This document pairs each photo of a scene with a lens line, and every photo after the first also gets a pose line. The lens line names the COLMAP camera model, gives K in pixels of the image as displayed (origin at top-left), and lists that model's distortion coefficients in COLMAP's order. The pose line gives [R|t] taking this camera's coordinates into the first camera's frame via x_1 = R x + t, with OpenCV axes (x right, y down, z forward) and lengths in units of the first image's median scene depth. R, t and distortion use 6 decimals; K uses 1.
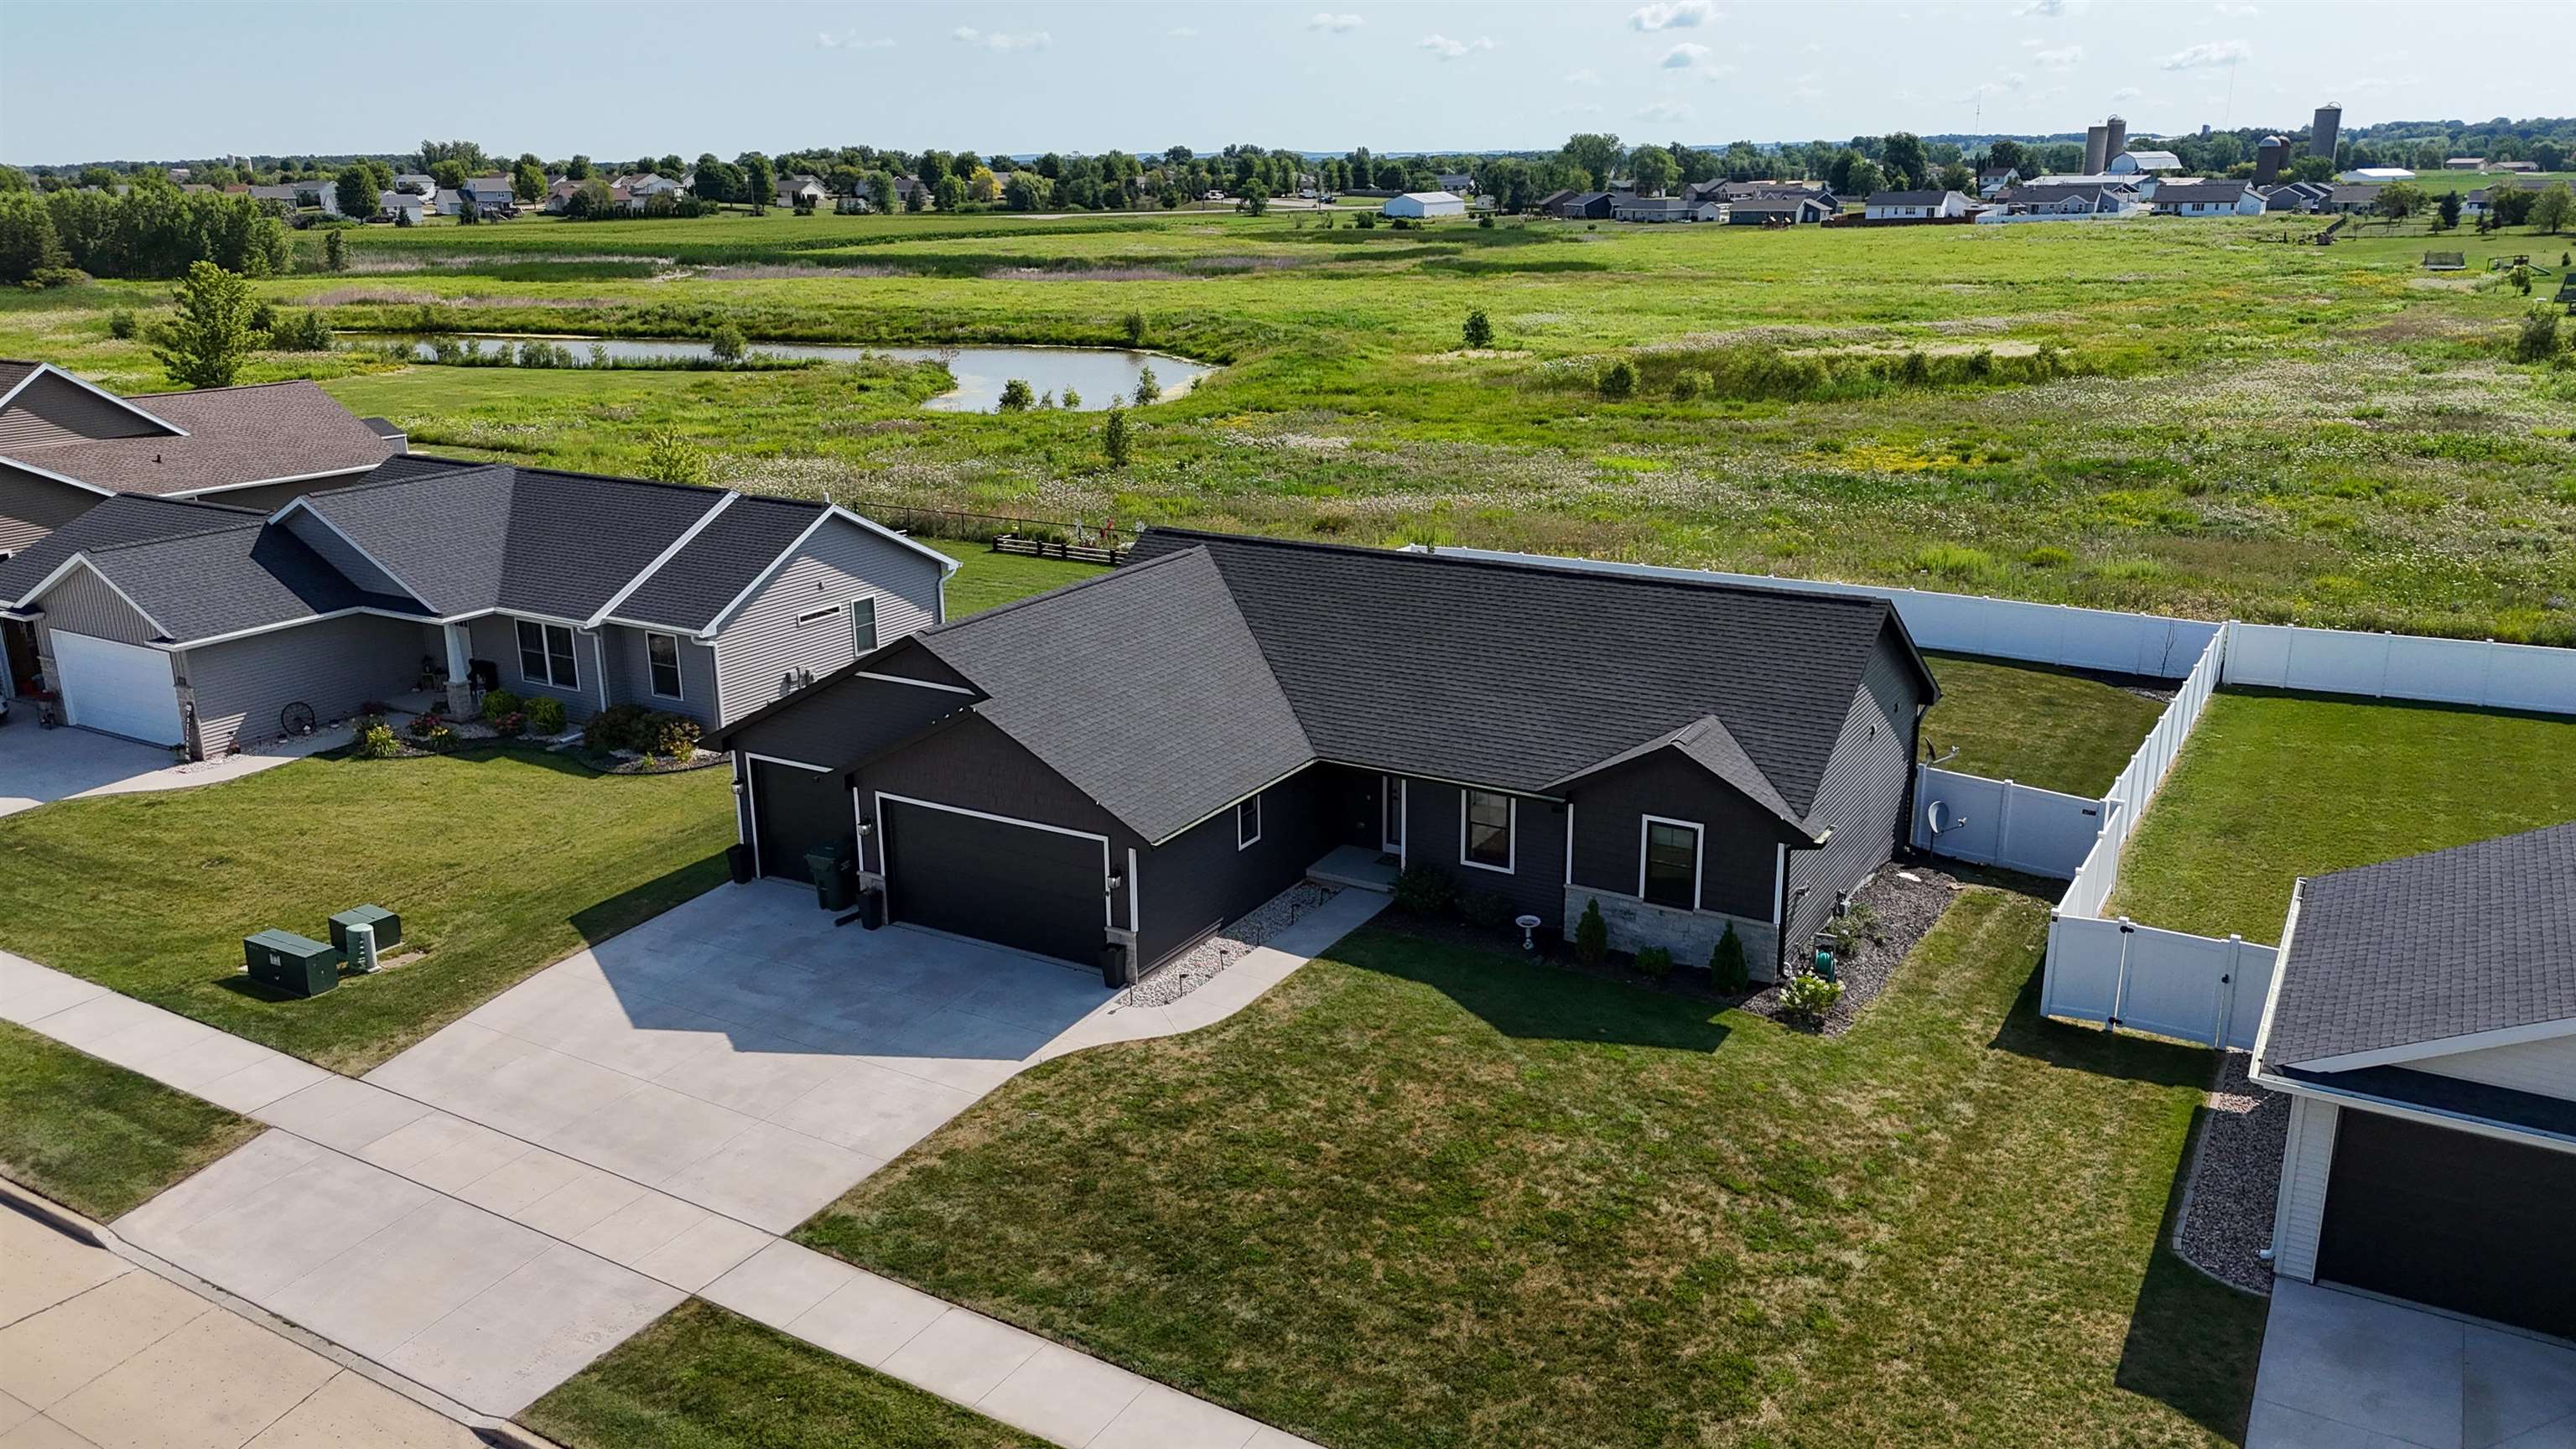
lens RADIAL K [[1921.0, 0, 1281.5], [0, 1921.0, 716.2], [0, 0, 1]] dist [0.089805, -0.087493]
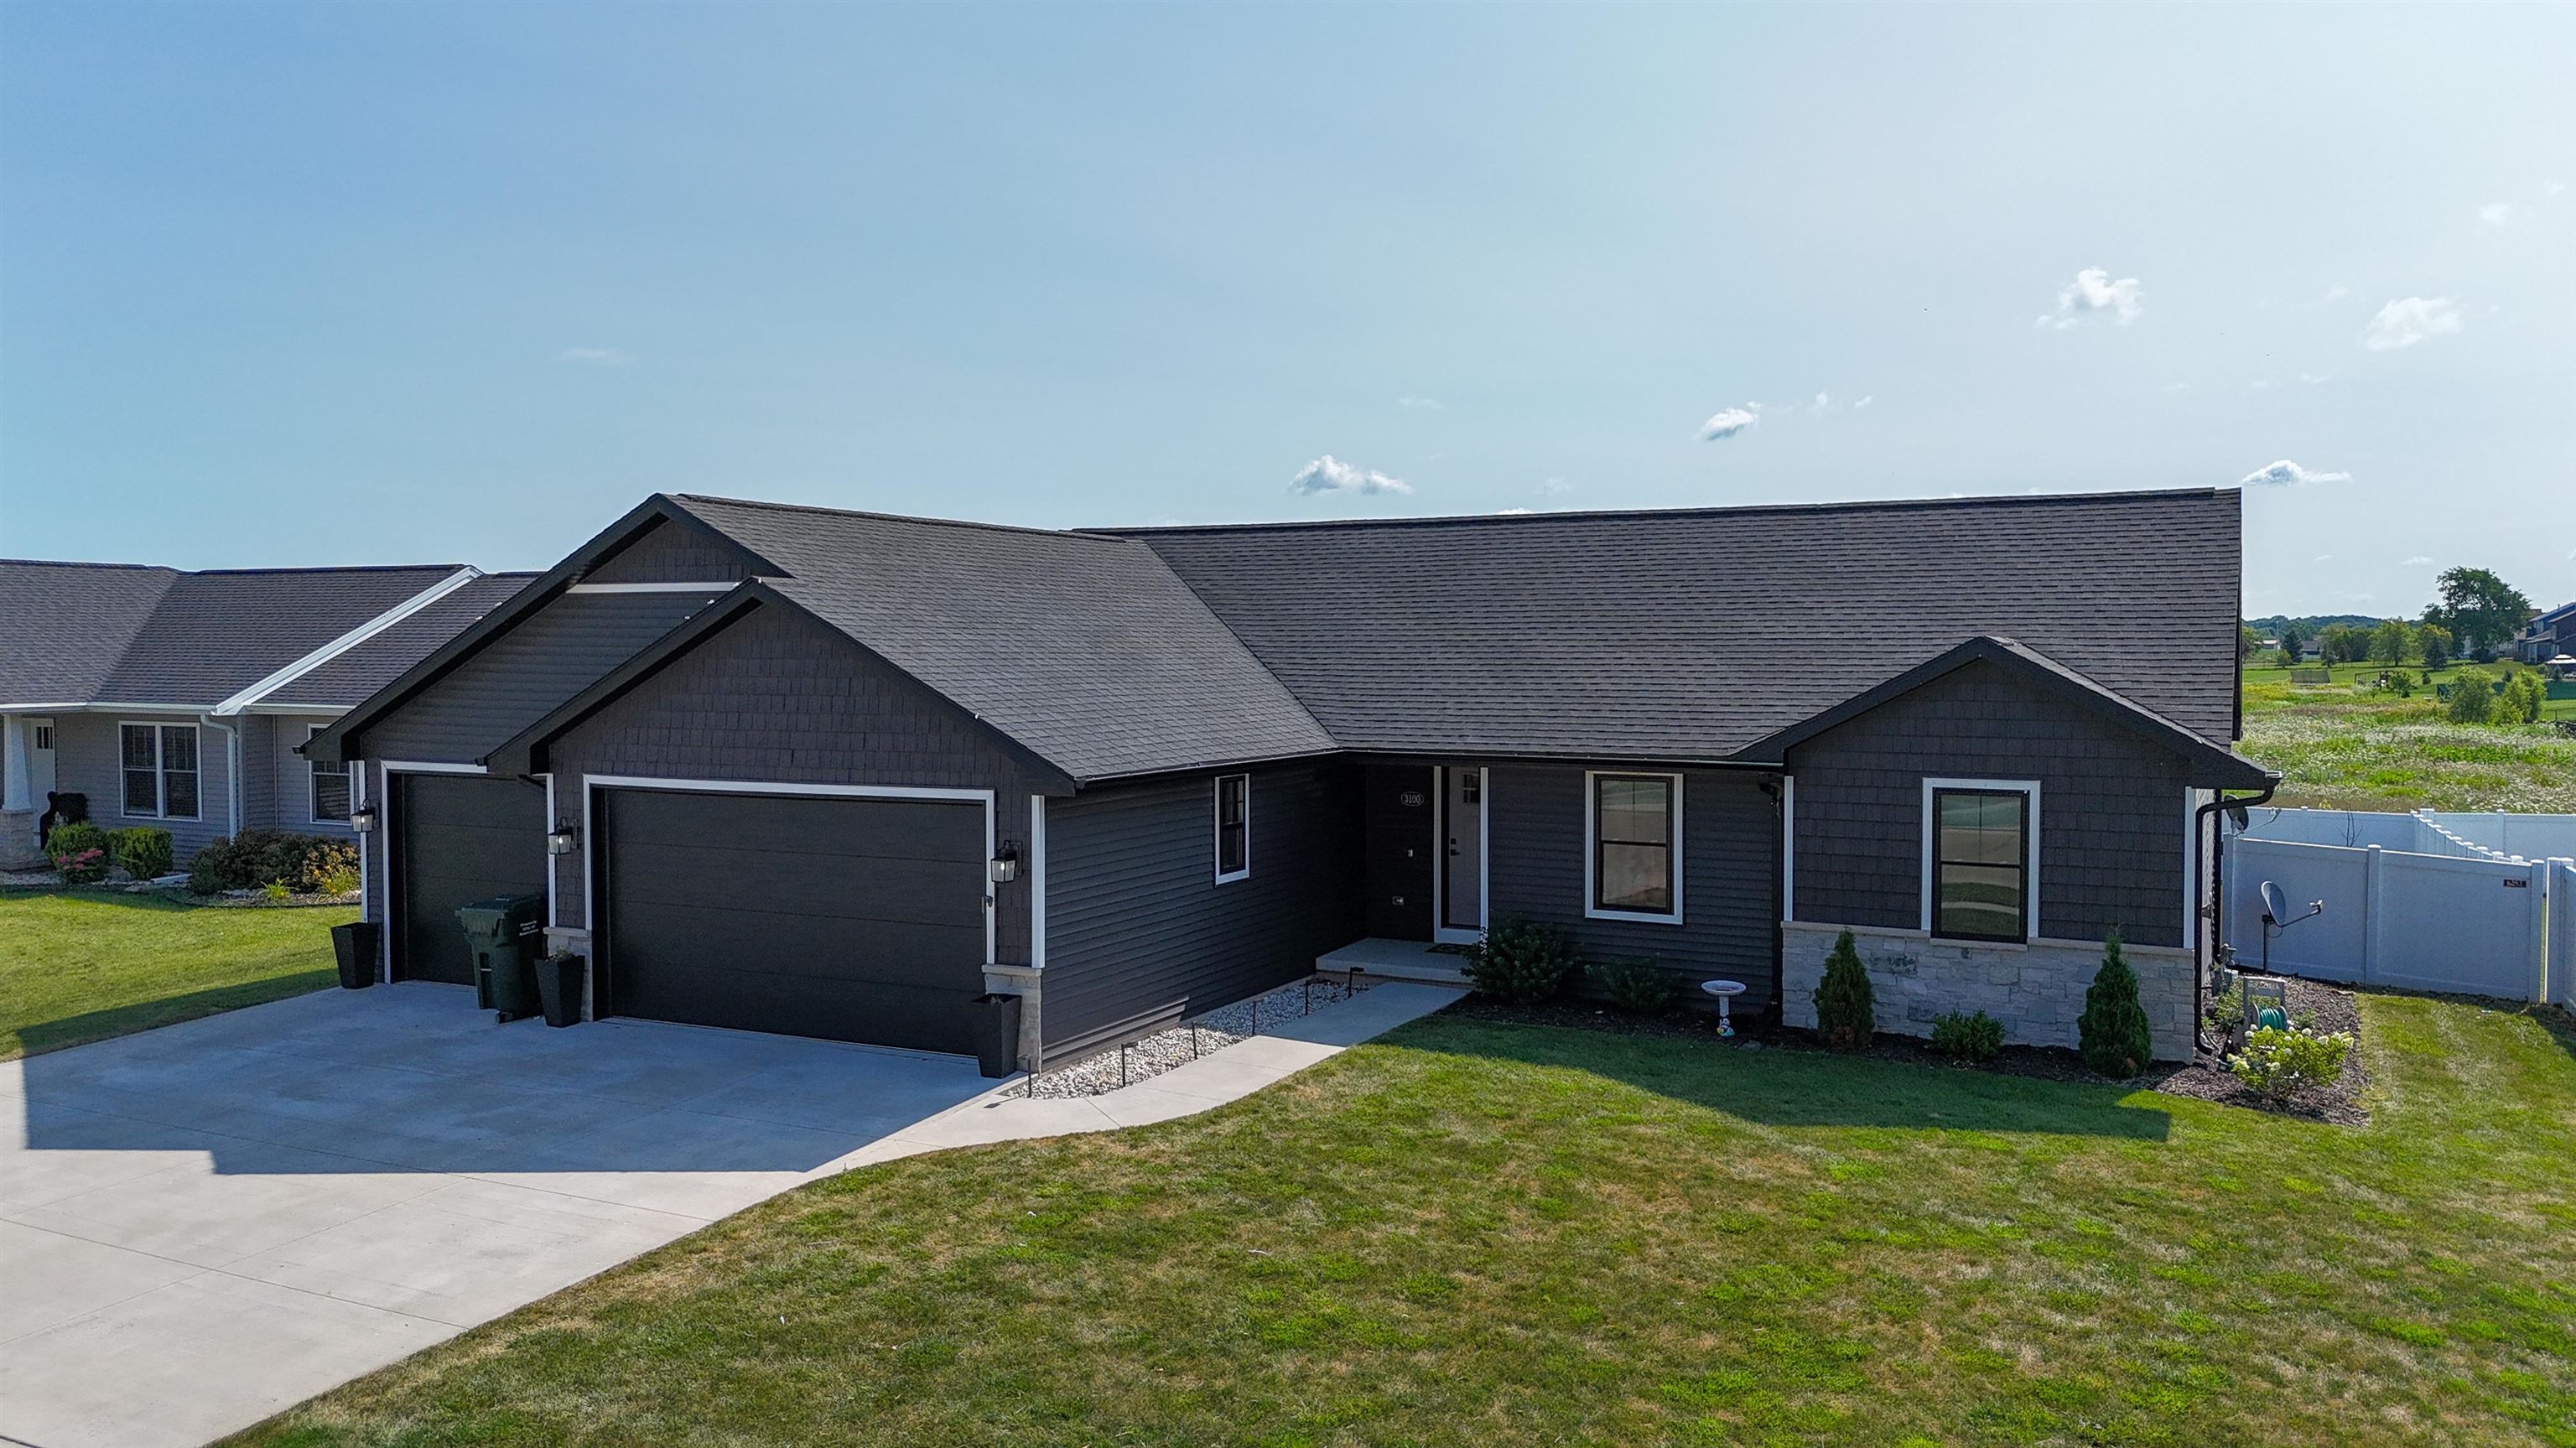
lens RADIAL K [[1905.0, 0, 1288.0], [0, 1905.0, 724.0], [0, 0, 1]] dist [0.055775, -0.031956]
pose [[0.997632, 0.007310, 0.068384, -0.011167], [0.009284, 0.970919, -0.239229, 0.044736], [-0.068144, 0.239298, 0.968552, 0.117763]]
